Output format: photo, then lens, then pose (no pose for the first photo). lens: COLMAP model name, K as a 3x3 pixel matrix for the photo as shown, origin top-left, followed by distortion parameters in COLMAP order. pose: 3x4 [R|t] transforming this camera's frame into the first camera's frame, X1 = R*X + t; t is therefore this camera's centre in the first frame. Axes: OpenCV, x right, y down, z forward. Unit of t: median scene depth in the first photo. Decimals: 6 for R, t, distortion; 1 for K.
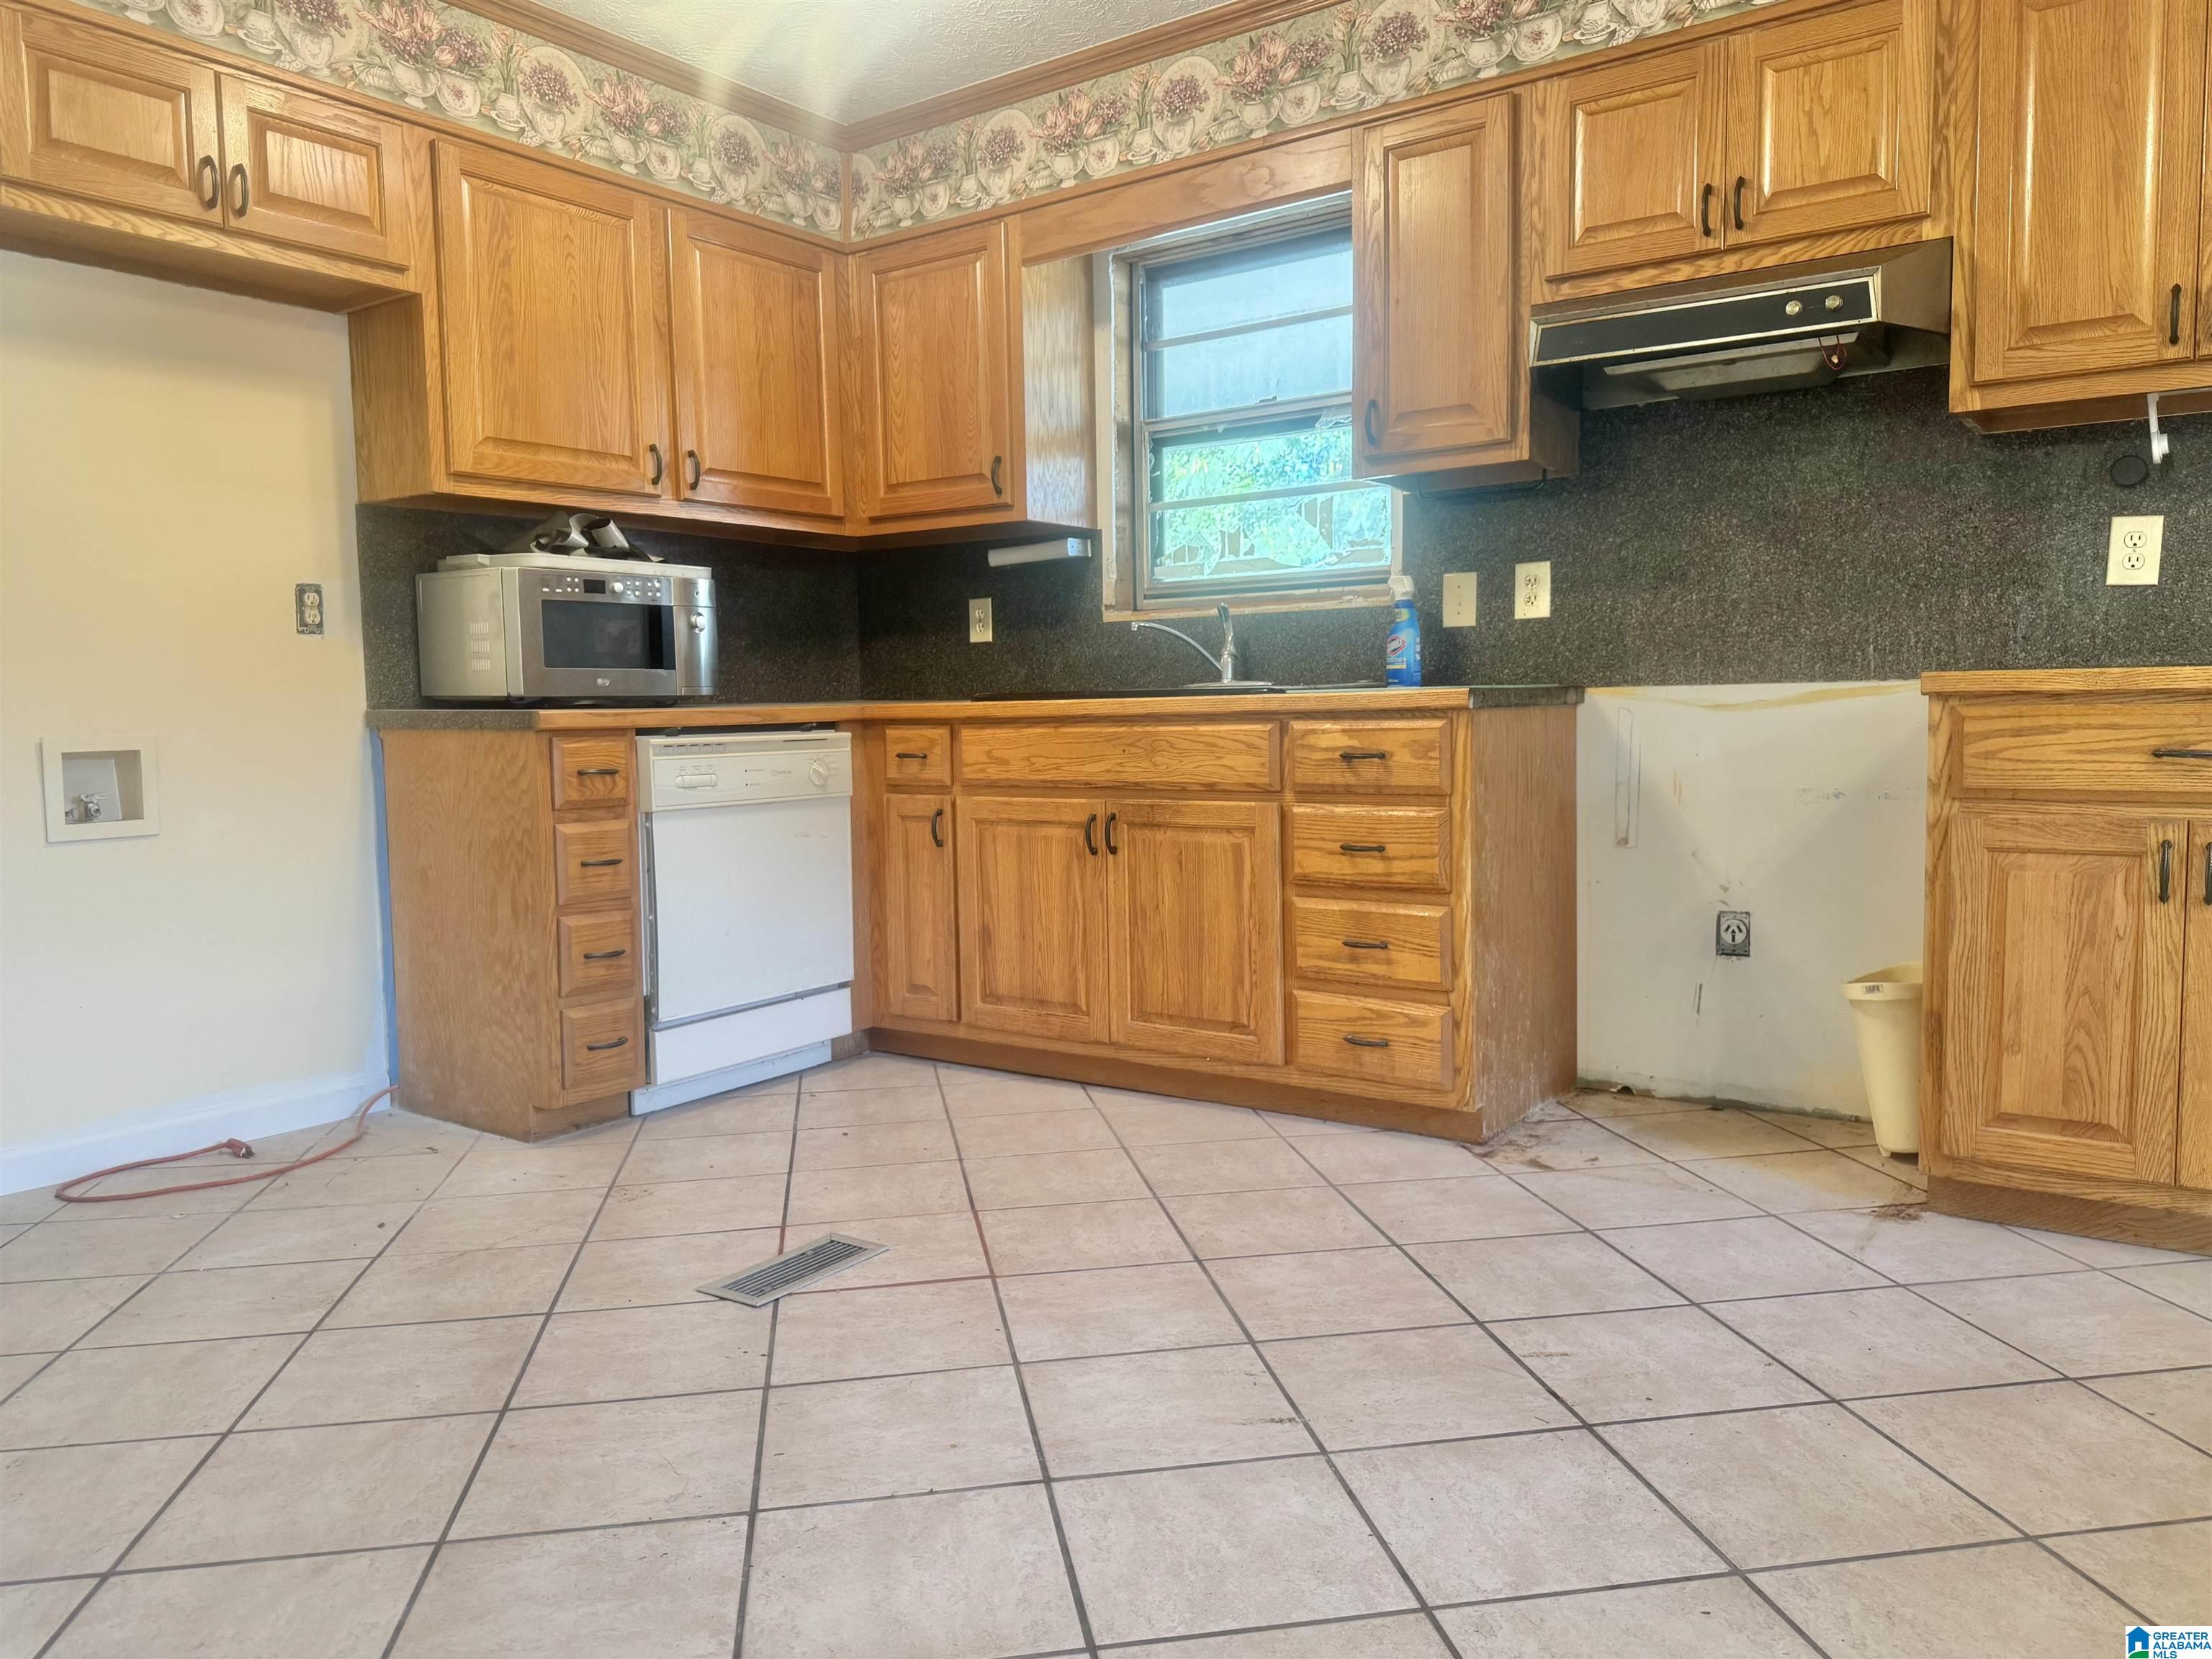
lens RADIAL K [[1572.0, 0, 1101.0], [0, 1572.0, 835.7], [0, 0, 1]] dist [0.072873, -0.093120]
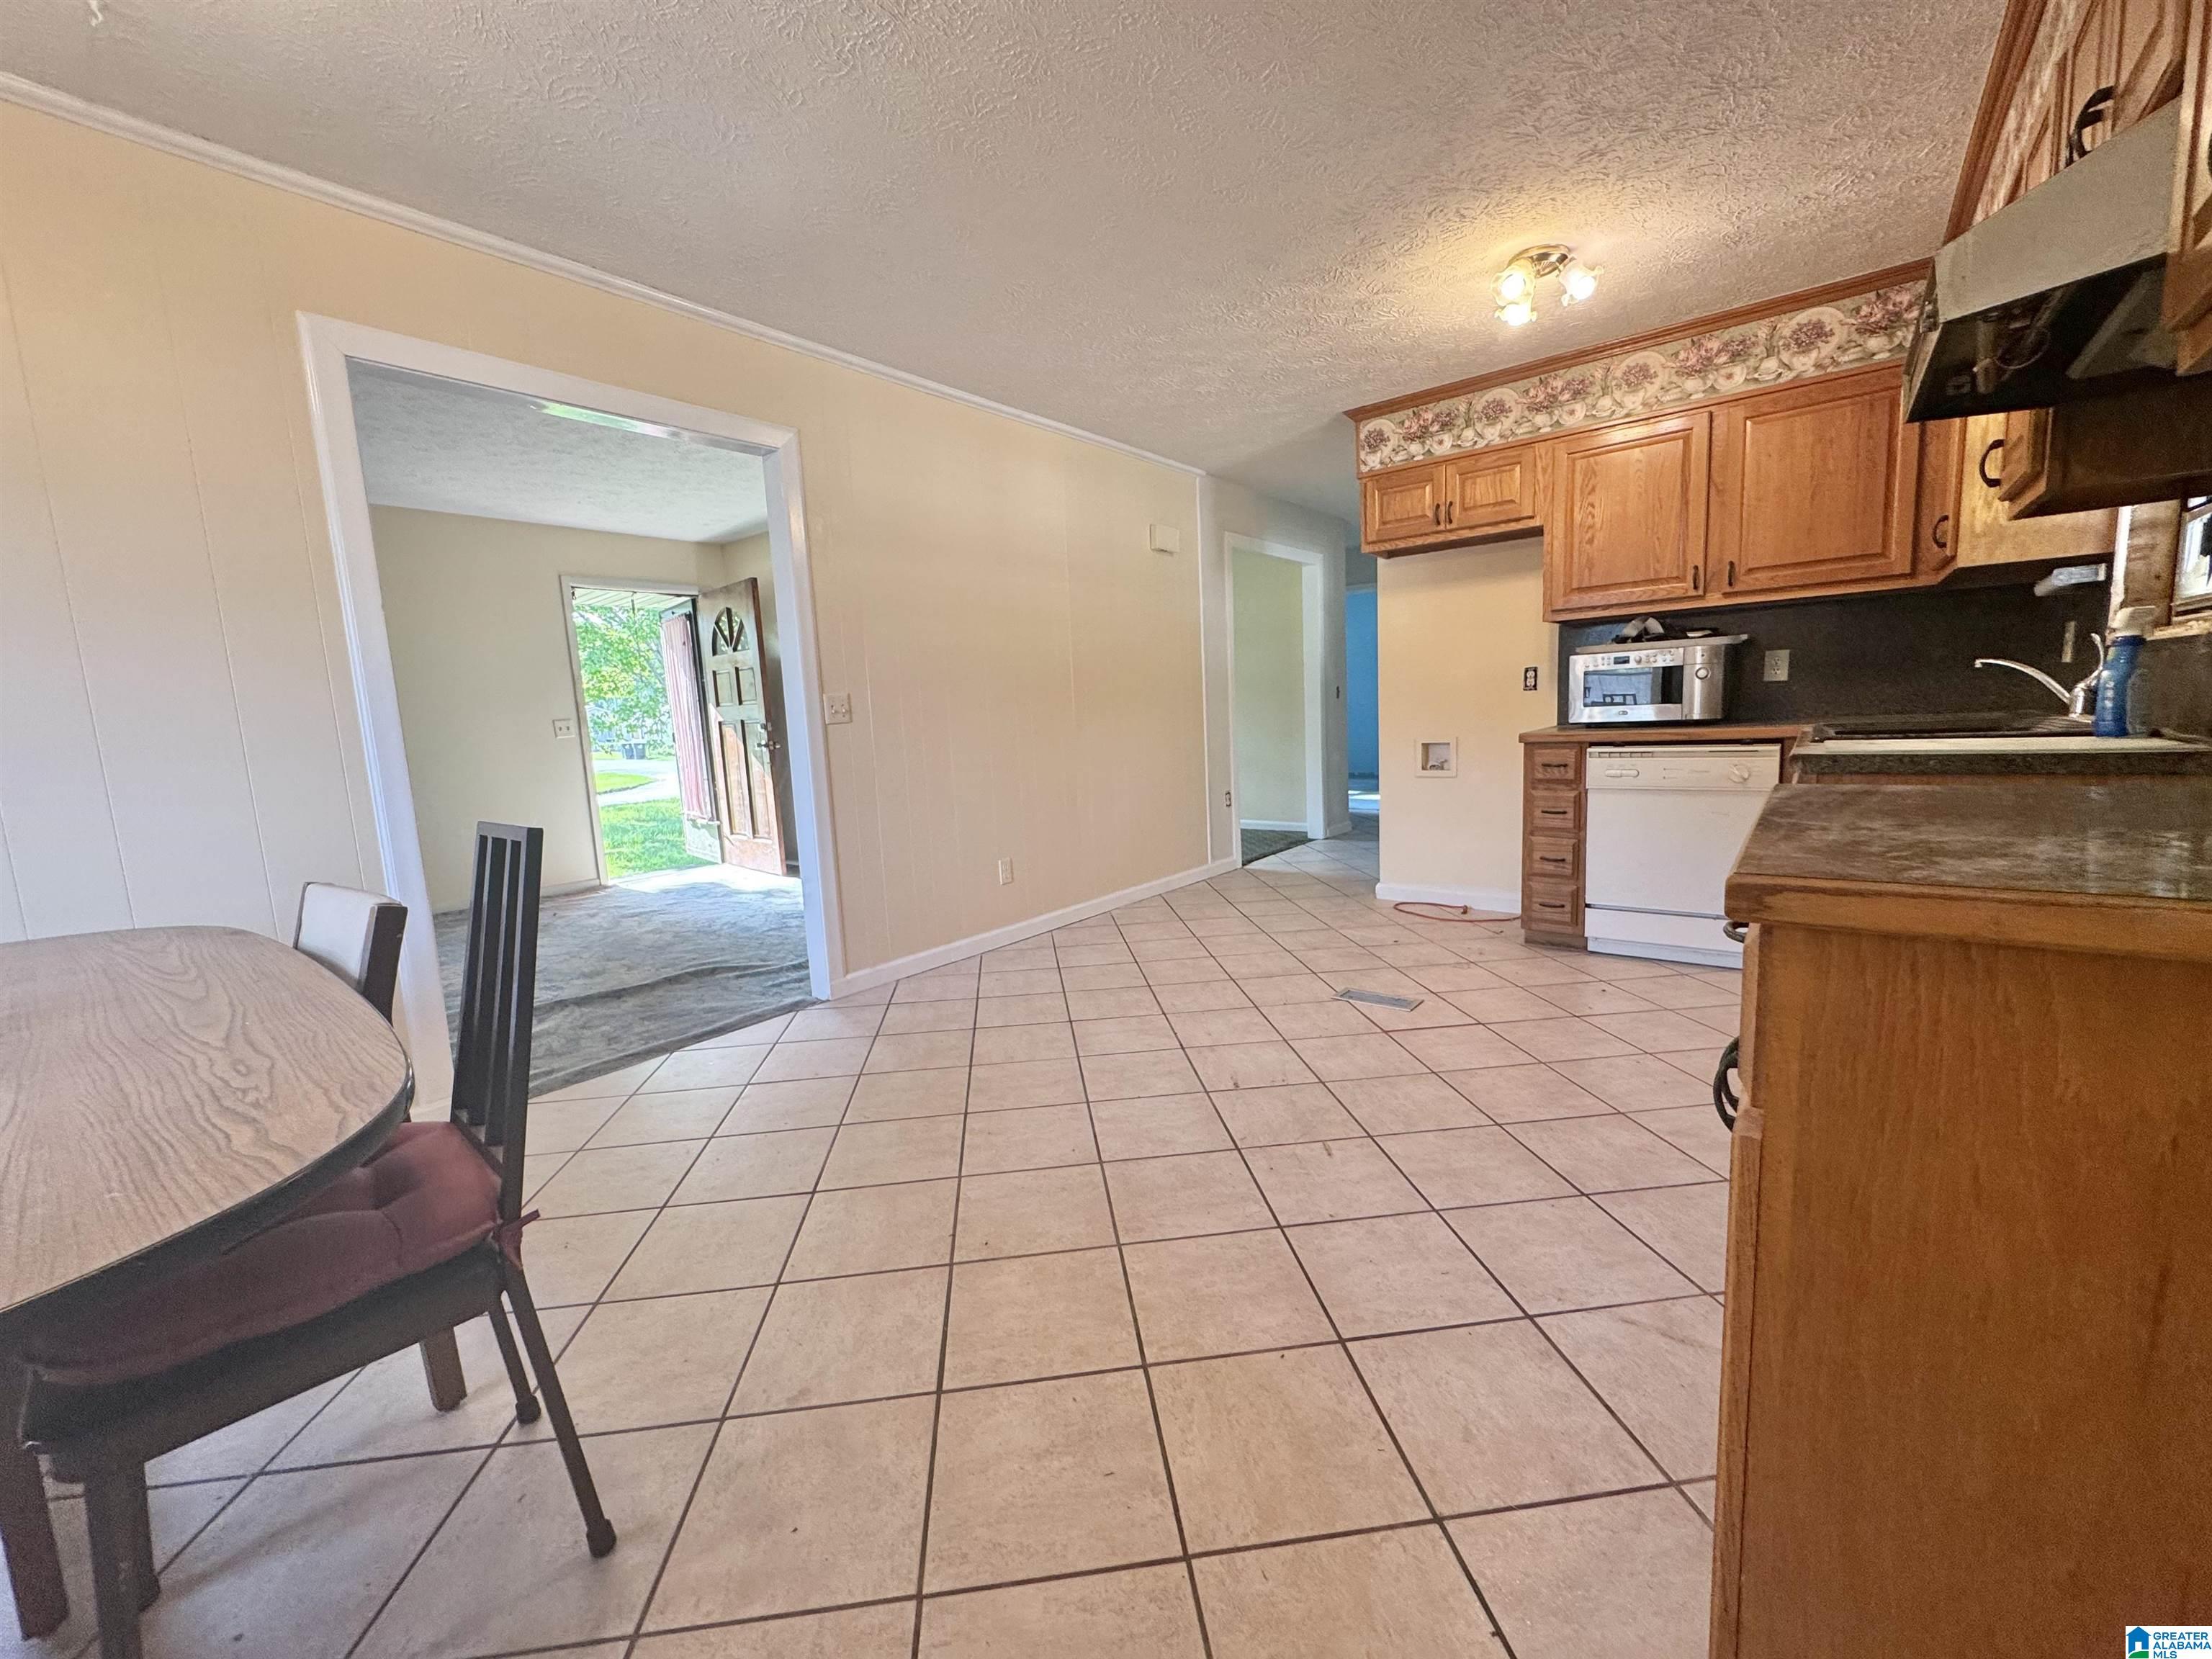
lens RADIAL K [[880.1, 0, 1105.7], [0, 880.1, 839.1], [0, 0, 1]] dist [-0.001794, -0.000011]
pose [[-0.052048, 0.161552, -0.985491, 0.781051], [-0.039417, 0.985727, 0.163673, -0.105269], [0.997866, 0.047364, -0.044937, 0.511228]]
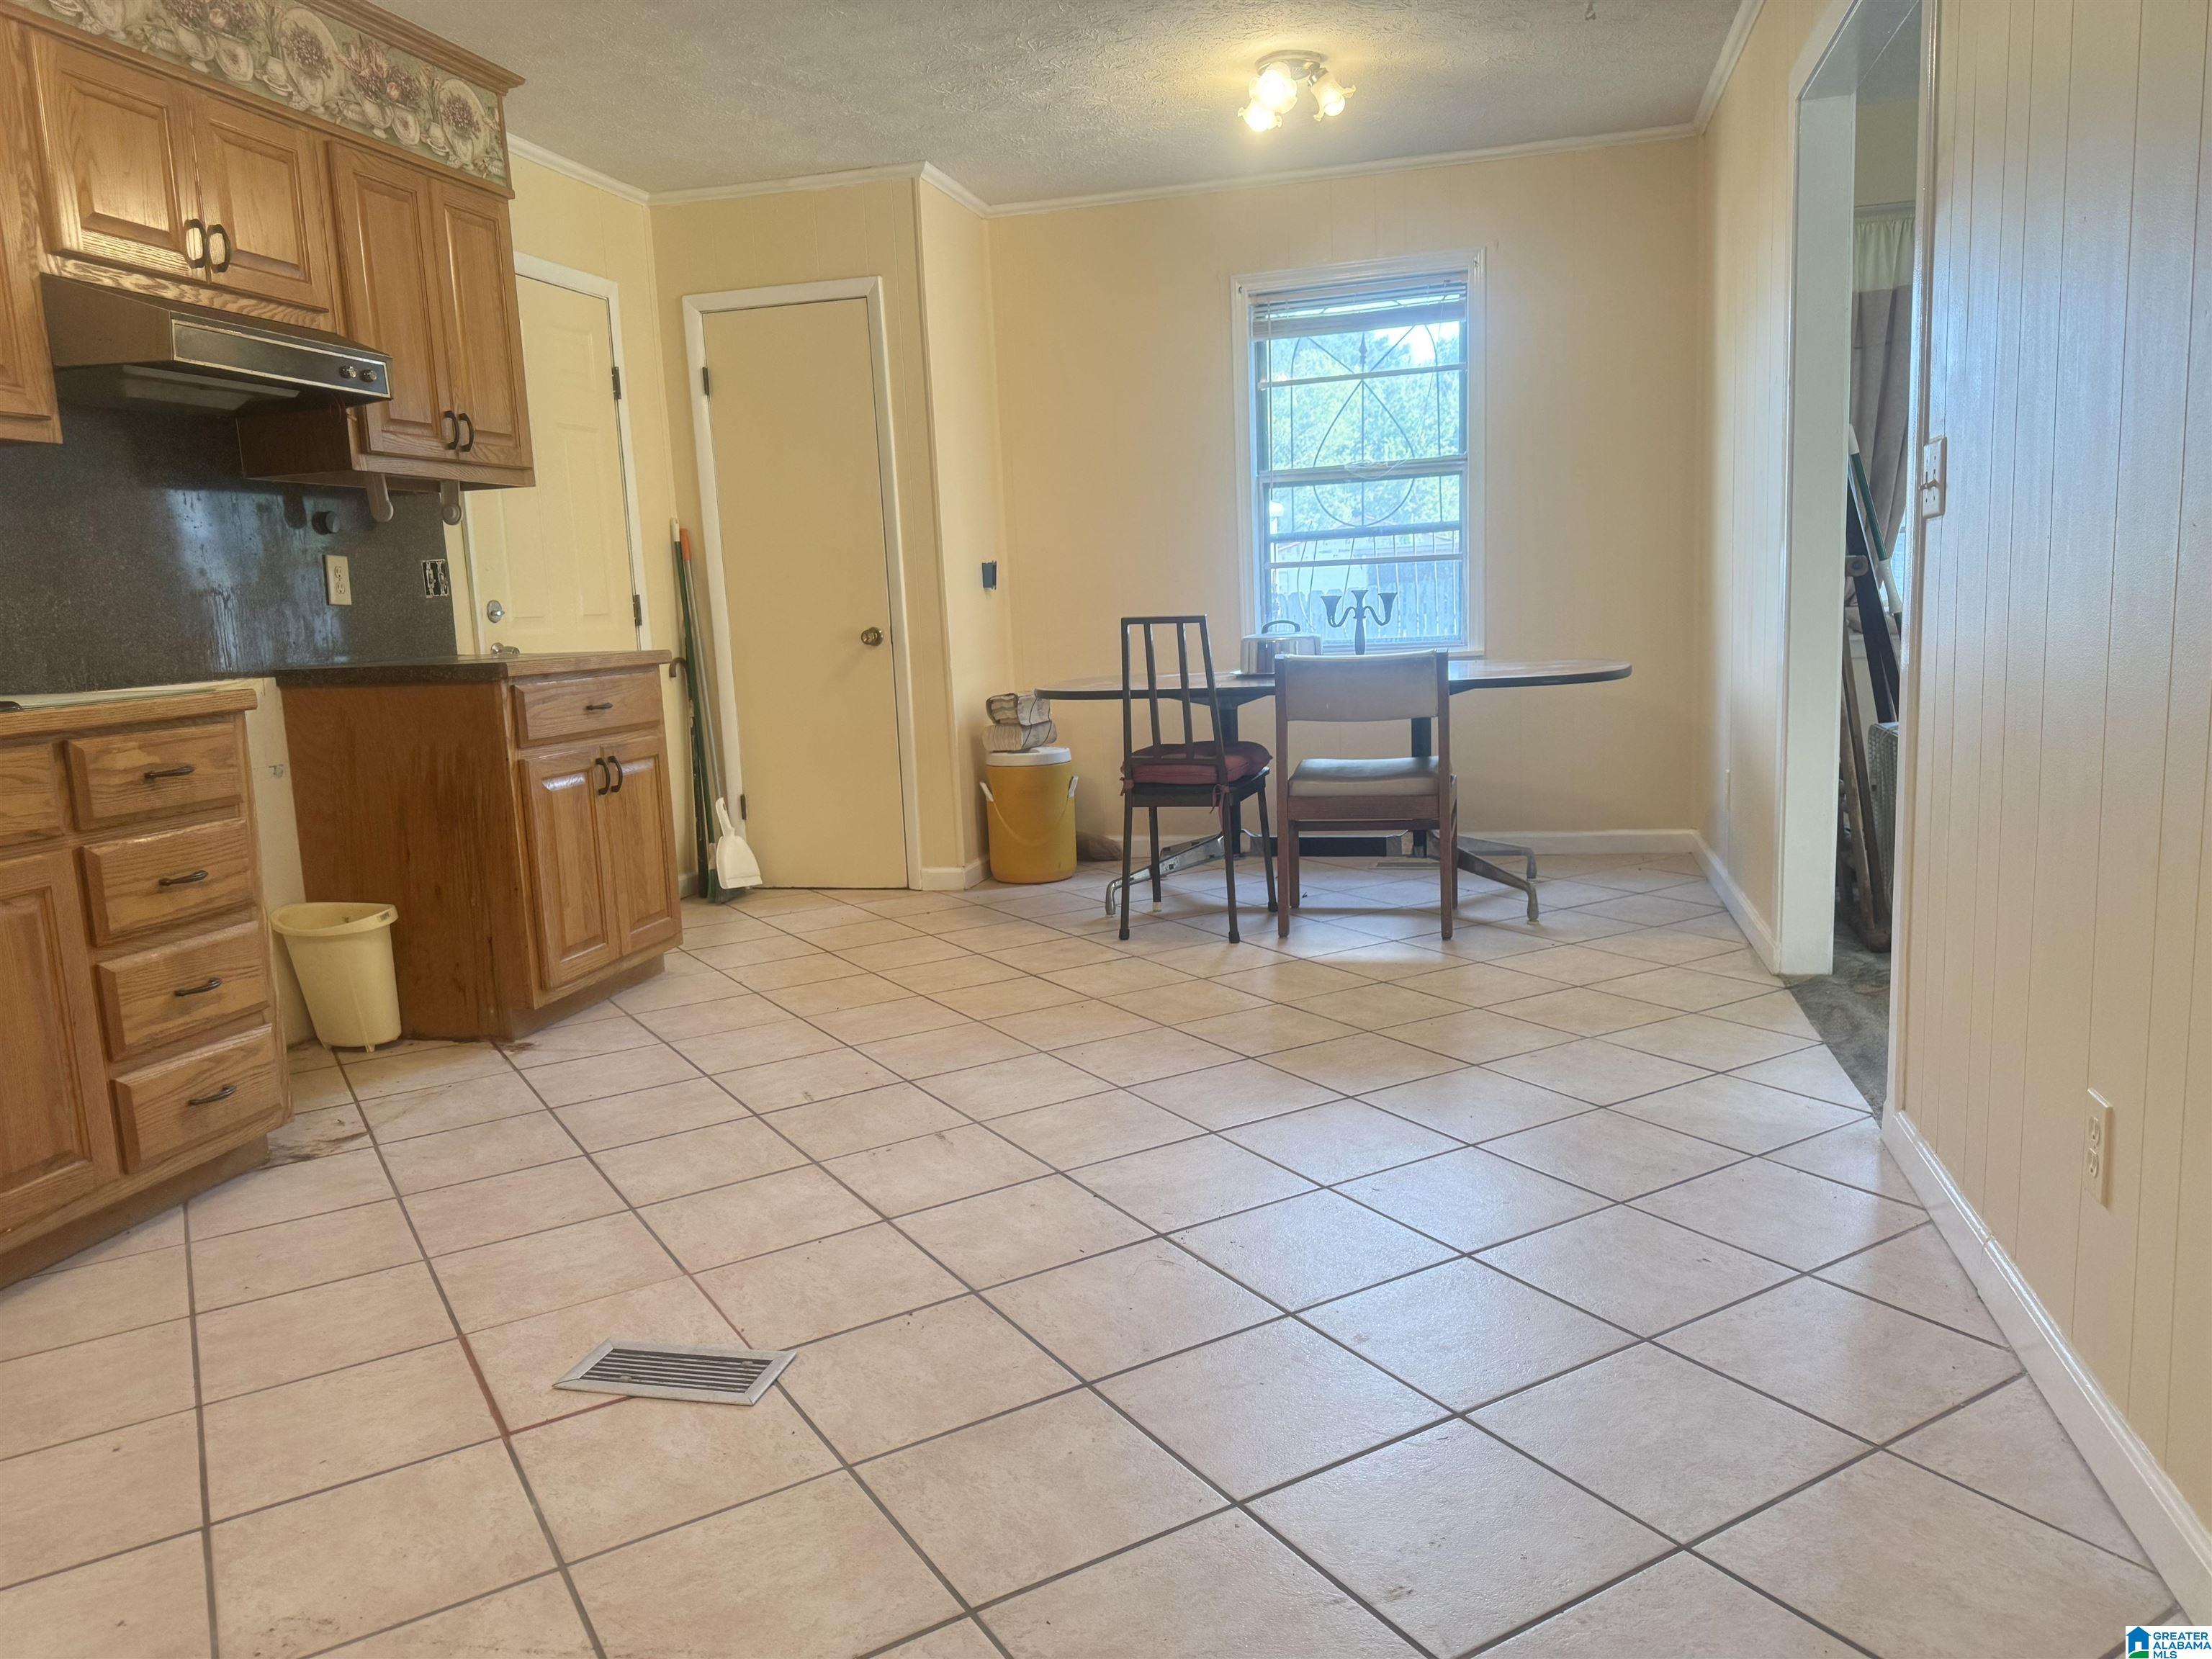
lens RADIAL K [[1572.0, 0, 1102.7], [0, 1572.0, 833.1], [0, 0, 1]] dist [0.072873, -0.093120]
pose [[-0.364867, -0.103238, 0.925318, -0.792329], [0.133027, 0.977857, 0.161555, -0.086808], [-0.921507, 0.182039, -0.343054, 0.793158]]
